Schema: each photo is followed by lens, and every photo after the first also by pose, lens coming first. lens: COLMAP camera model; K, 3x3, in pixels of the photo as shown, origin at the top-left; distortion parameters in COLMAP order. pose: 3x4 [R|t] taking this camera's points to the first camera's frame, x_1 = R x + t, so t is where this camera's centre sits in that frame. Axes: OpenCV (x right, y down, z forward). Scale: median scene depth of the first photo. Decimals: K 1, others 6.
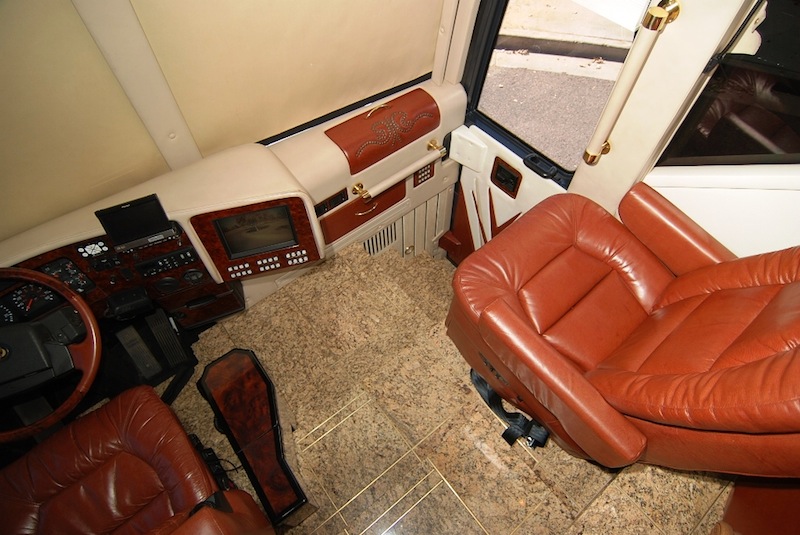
lens RADIAL K [[437.9, 0, 399.9], [0, 437.9, 266.8], [0, 0, 1]] dist [-0.005462, -0.010856]
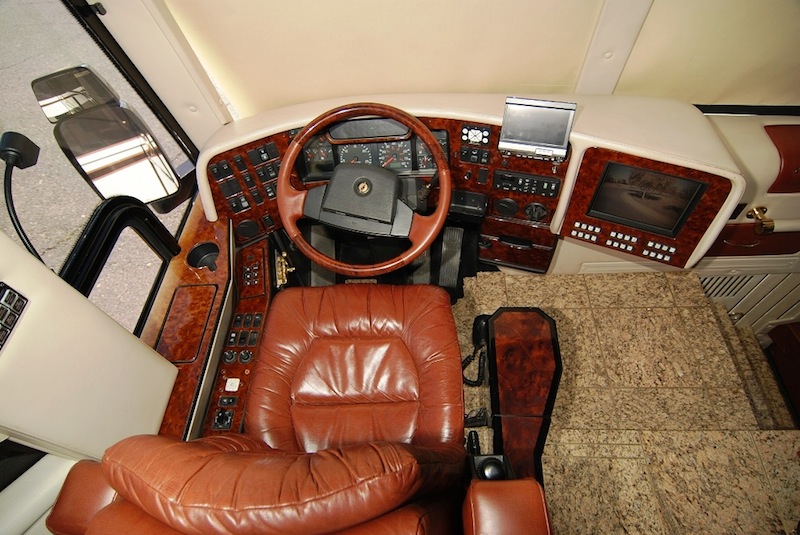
lens RADIAL K [[437.9, 0, 400.9], [0, 437.9, 267.5], [0, 0, 1]] dist [-0.005462, -0.010856]
pose [[0.761001, 0.501162, -0.411964, -0.252138], [-0.496035, 0.858758, 0.128393, 0.133608], [0.418122, 0.106641, 0.902109, 0.104541]]
